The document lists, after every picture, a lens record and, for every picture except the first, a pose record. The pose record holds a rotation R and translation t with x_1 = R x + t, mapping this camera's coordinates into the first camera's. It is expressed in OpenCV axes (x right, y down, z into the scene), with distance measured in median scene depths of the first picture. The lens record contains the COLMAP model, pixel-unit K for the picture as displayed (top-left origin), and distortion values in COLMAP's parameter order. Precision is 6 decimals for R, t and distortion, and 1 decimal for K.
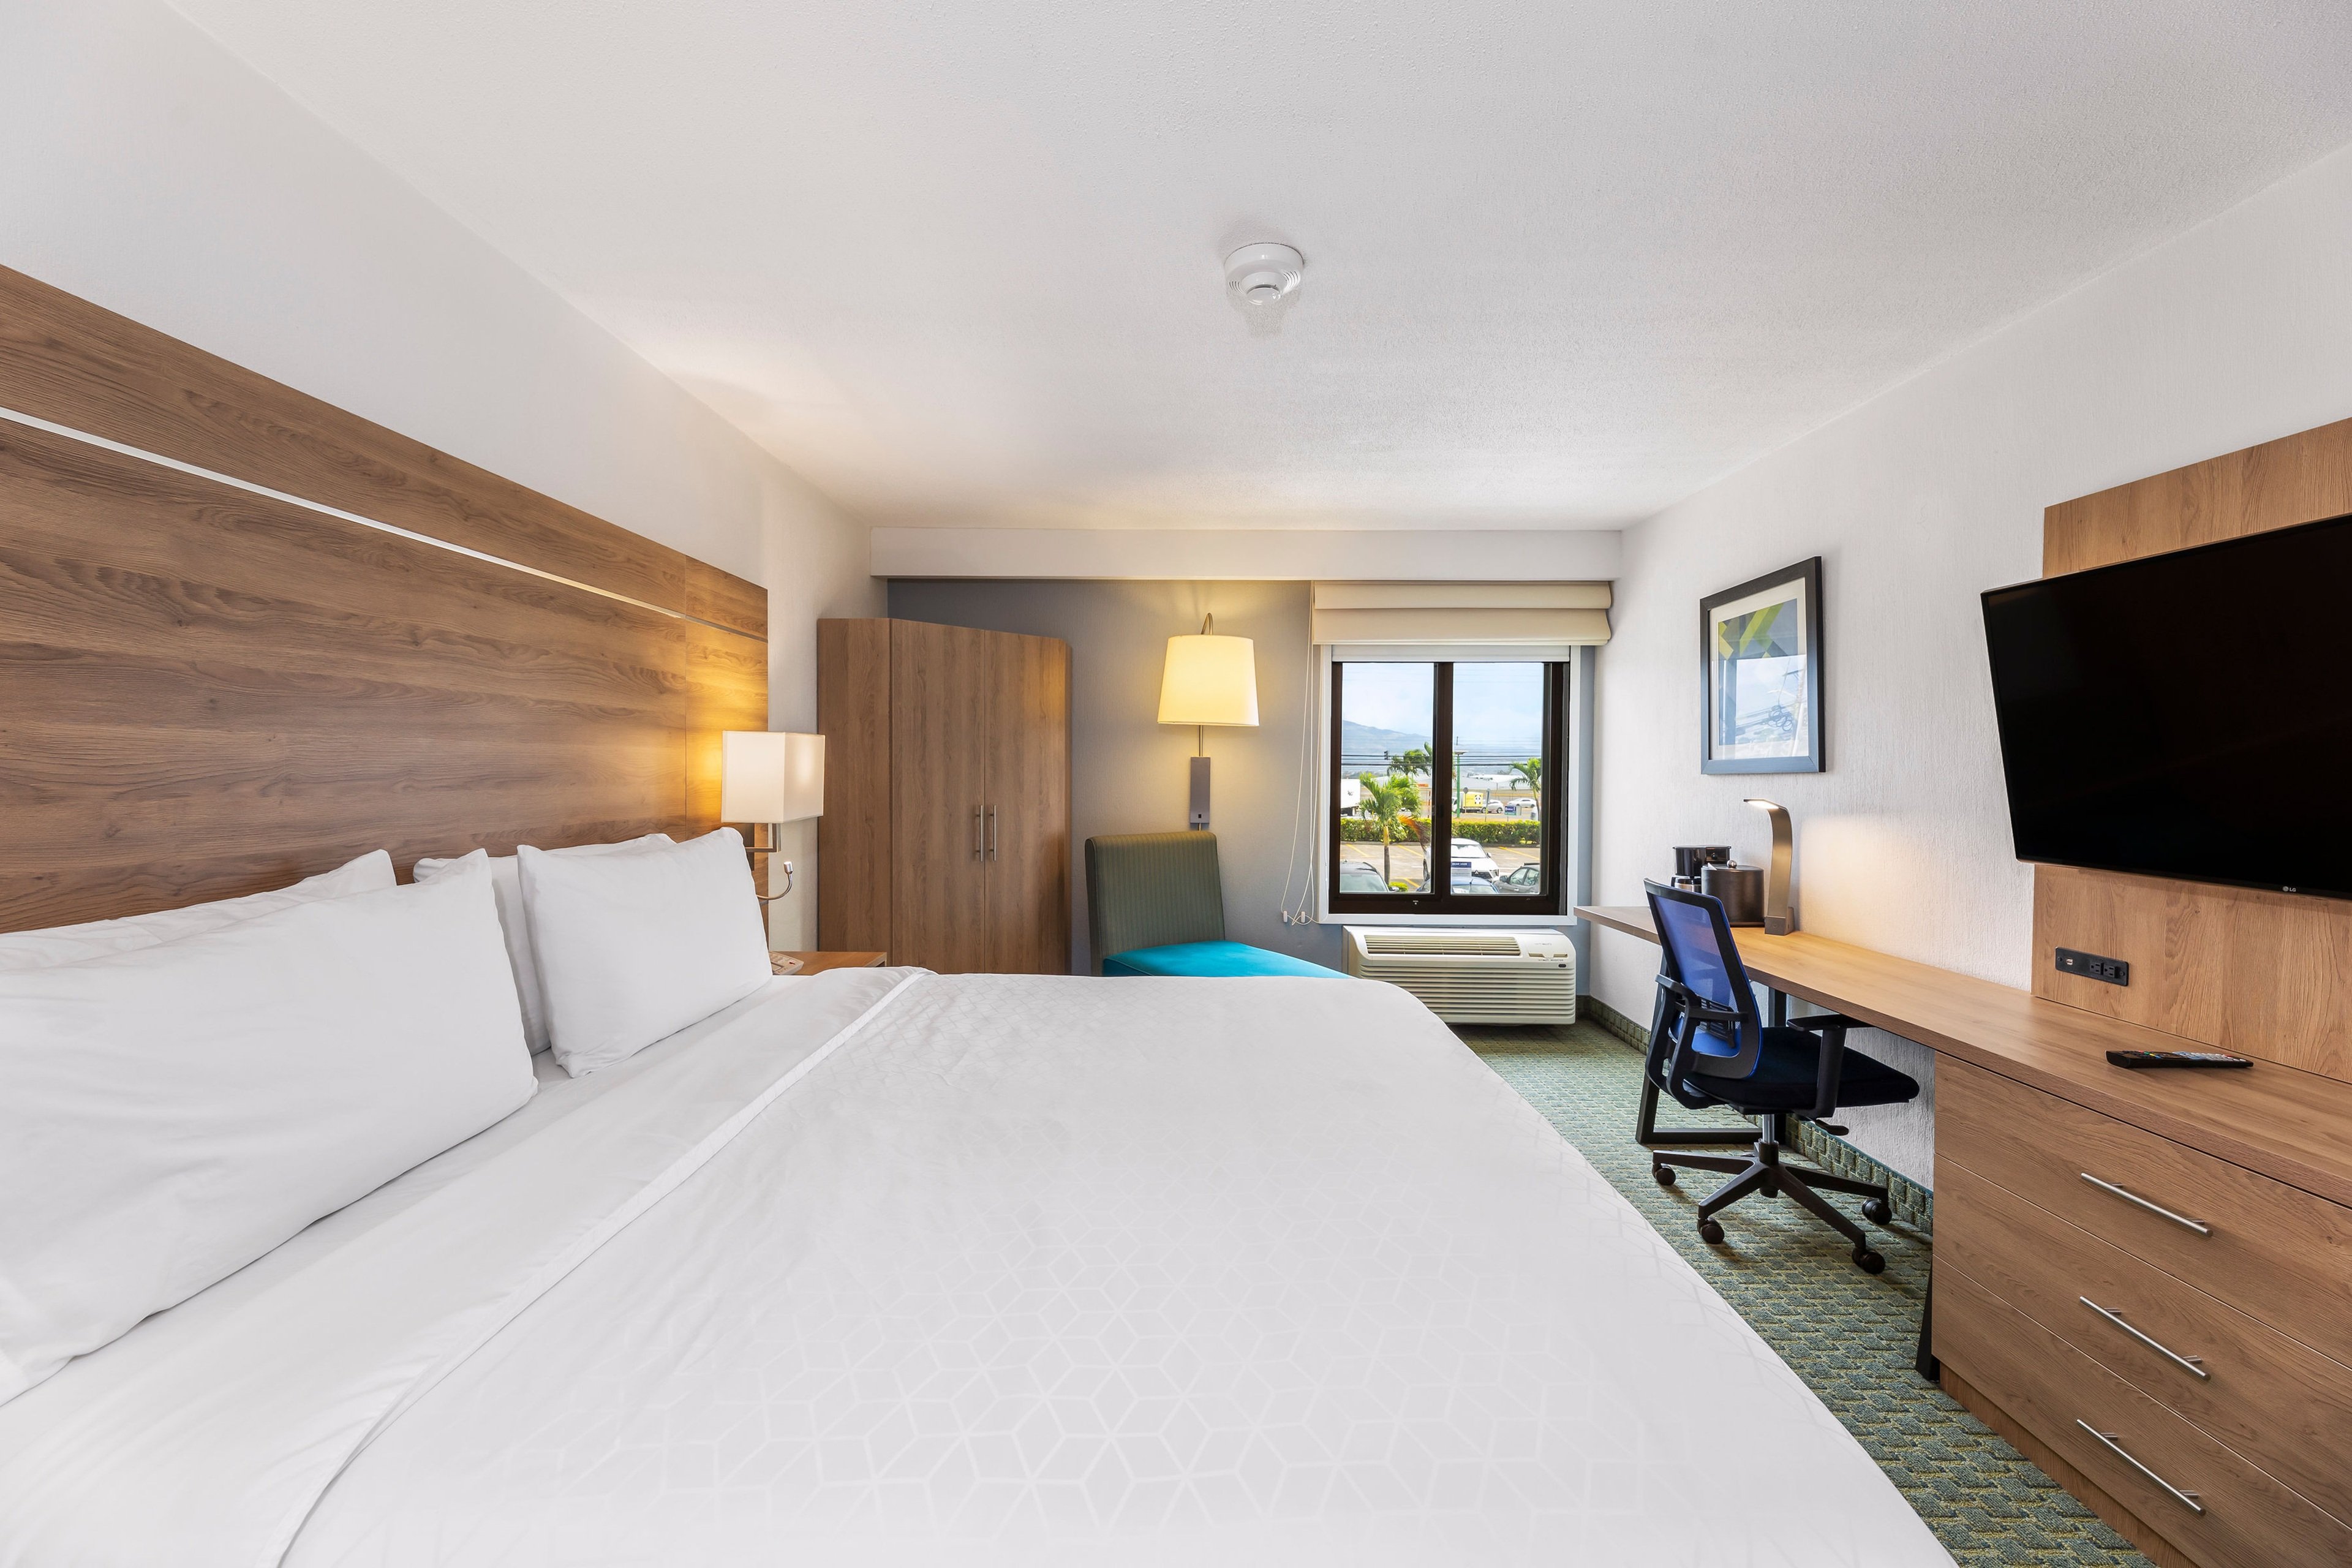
lens RADIAL K [[934.5, 0, 1183.7], [0, 934.5, 790.5], [0, 0, 1]] dist [-0.000379, -0.000414]
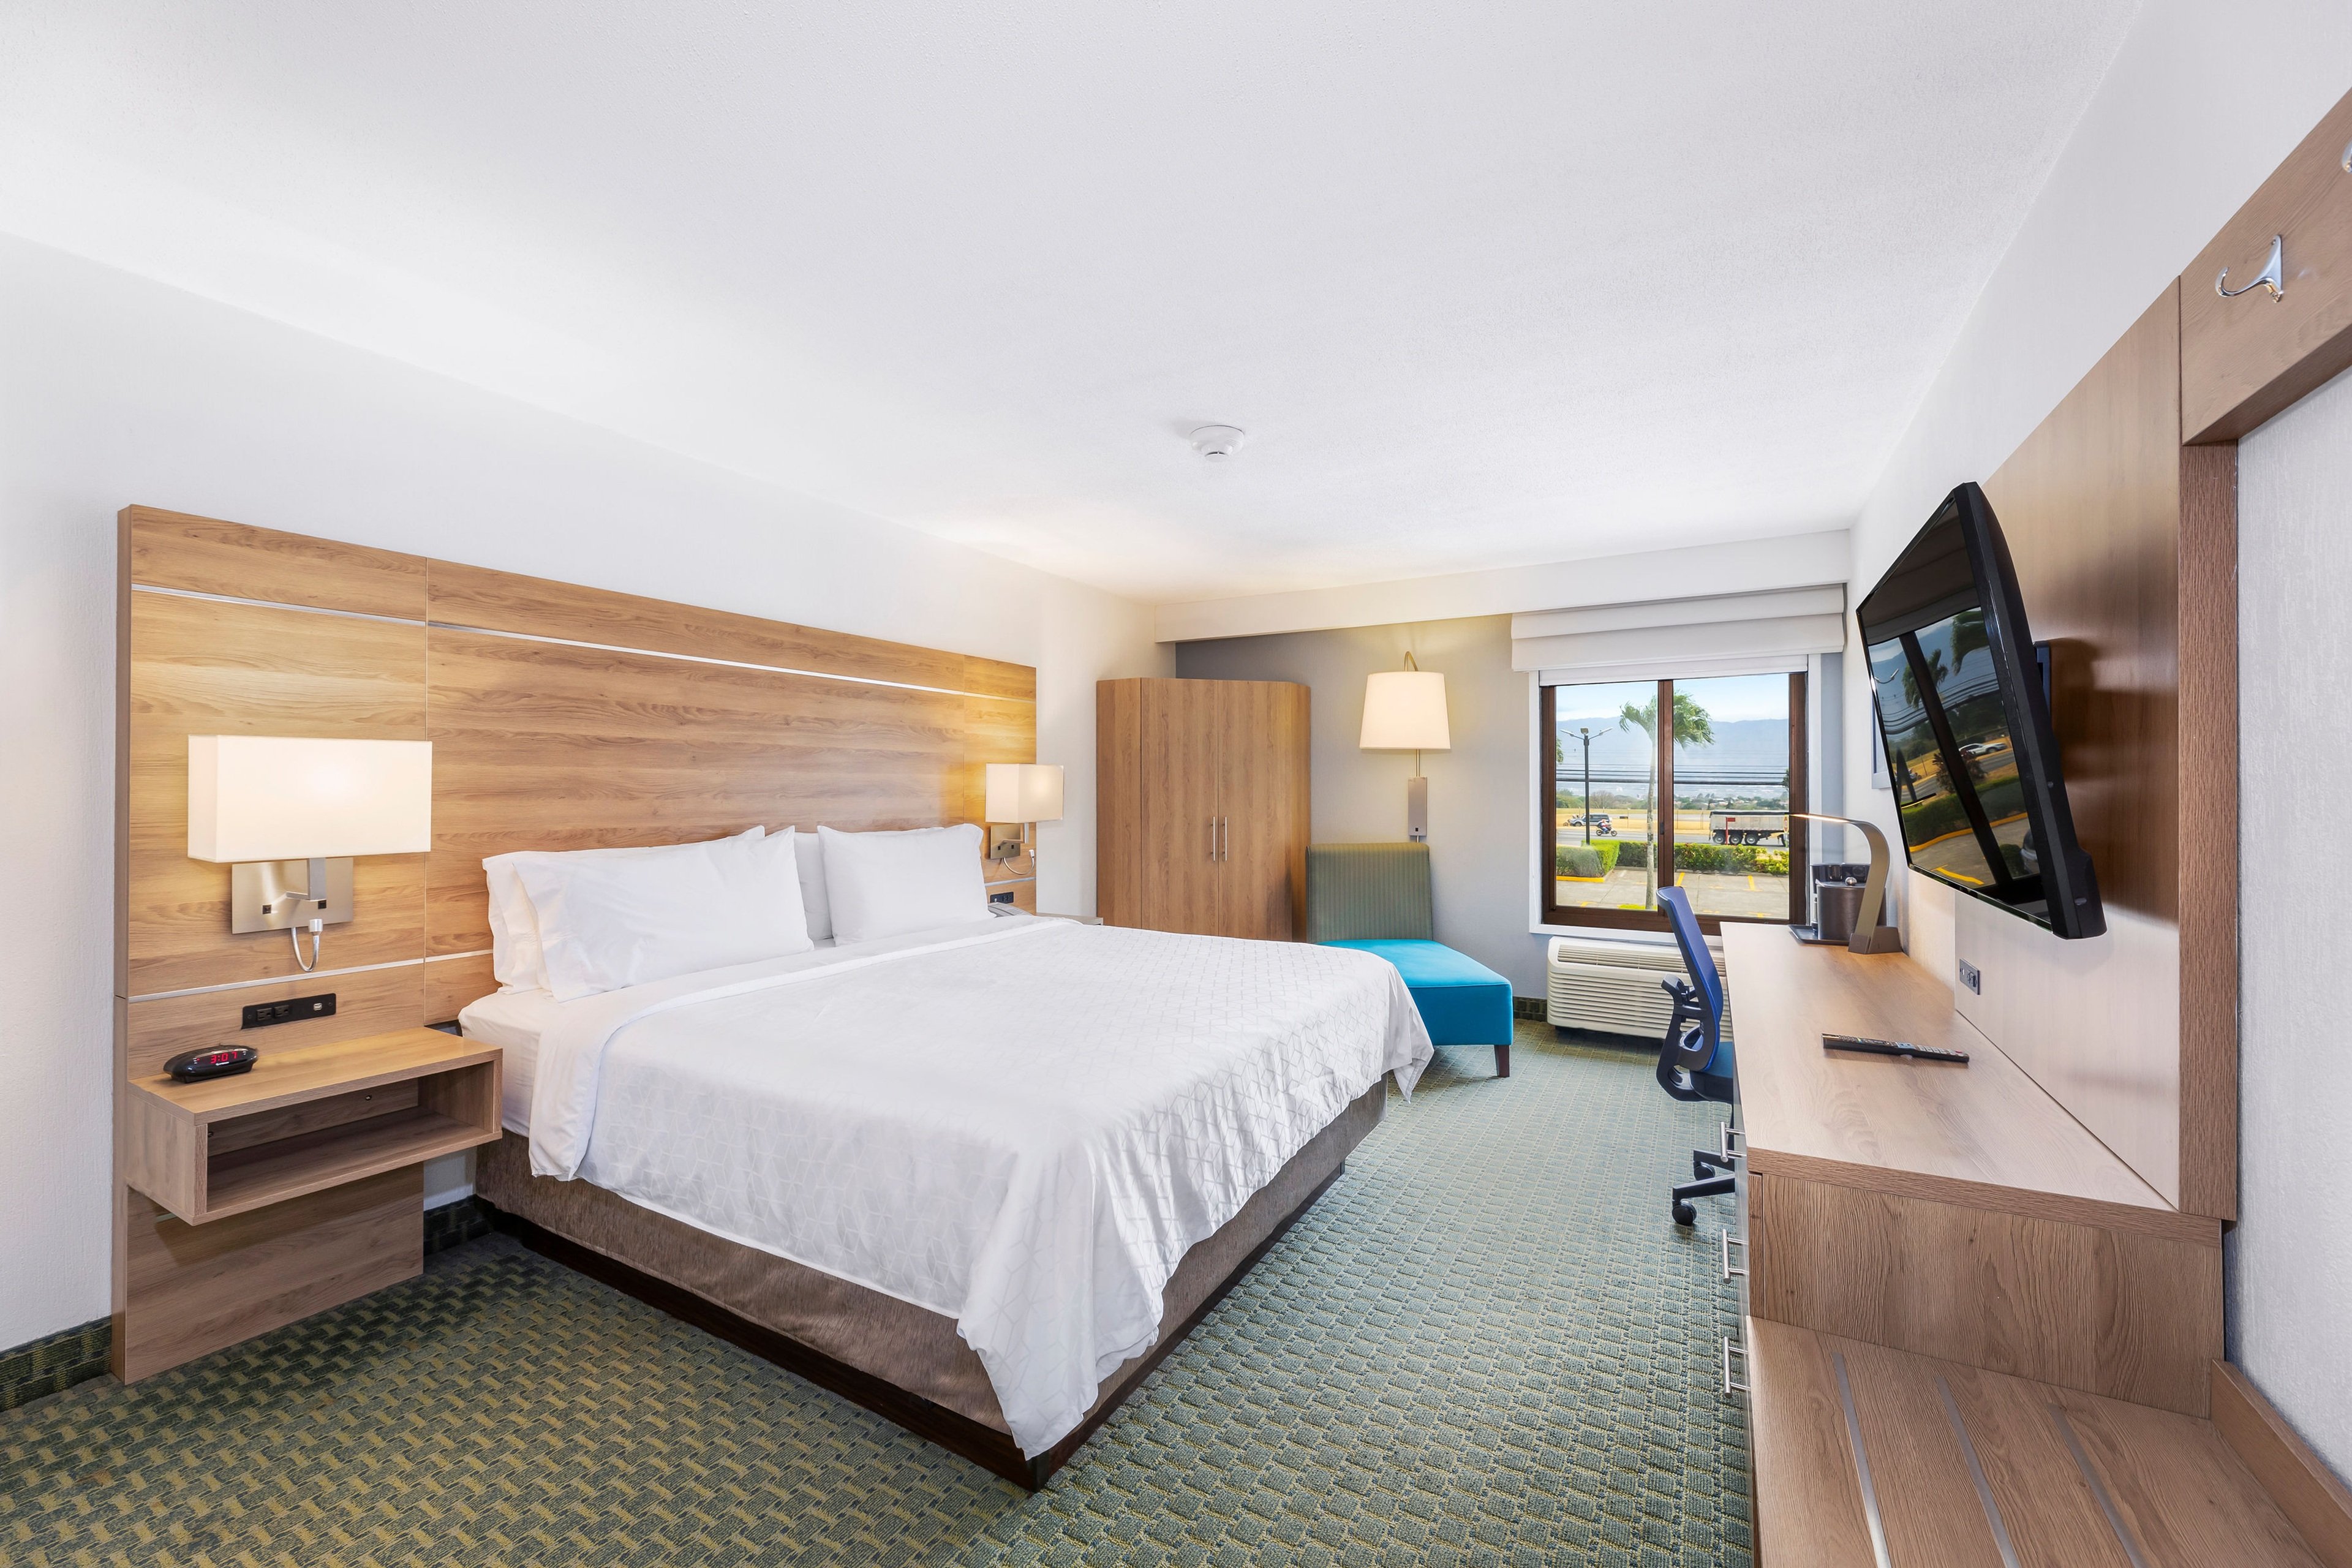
lens RADIAL K [[926.4, 0, 1179.4], [0, 926.4, 779.6], [0, 0, 1]] dist [0.001506, -0.000159]
pose [[0.875239, -0.011749, -0.483548, 0.420371], [-0.006584, 0.999323, -0.036199, 0.013018], [0.483645, 0.034866, 0.874569, -0.155055]]
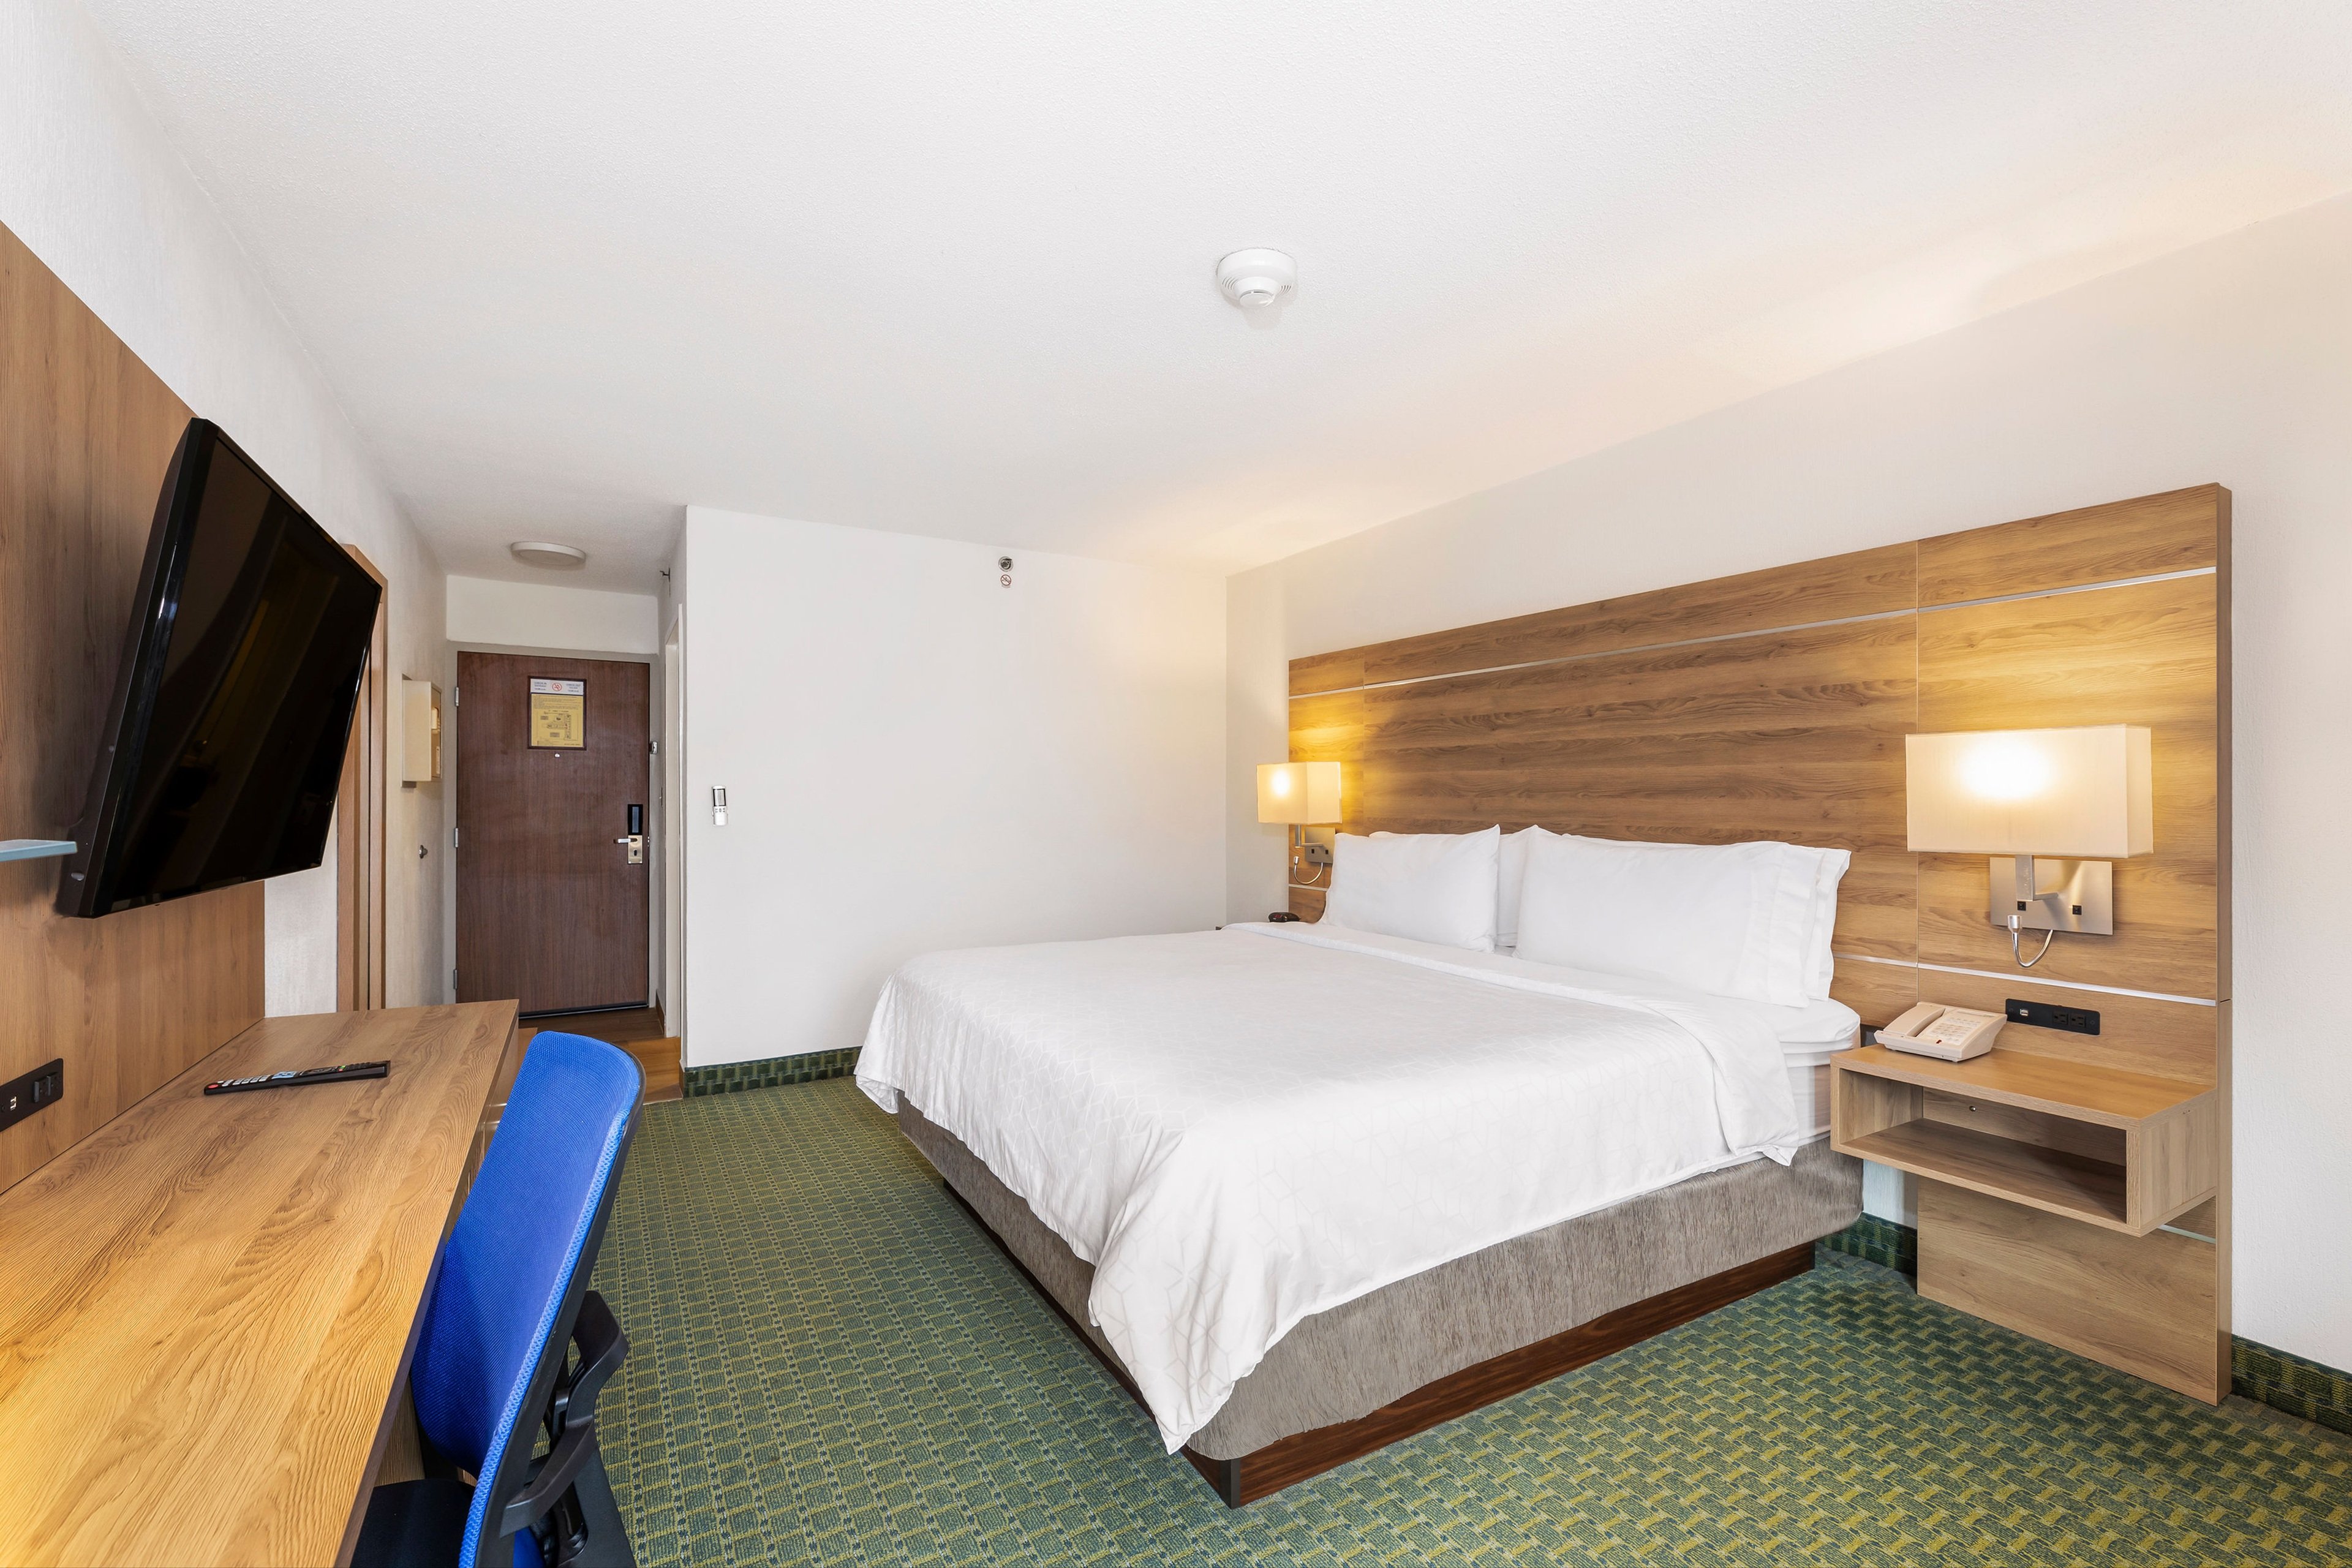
lens RADIAL K [[1036.4, 0, 1183.6], [0, 1036.4, 818.3], [0, 0, 1]] dist [0.028202, 0.000093]
pose [[-0.856312, 0.008852, -0.516382, 0.431859], [-0.015986, 0.998920, 0.043633, -0.016959], [0.516211, 0.045618, -0.855246, 1.132241]]
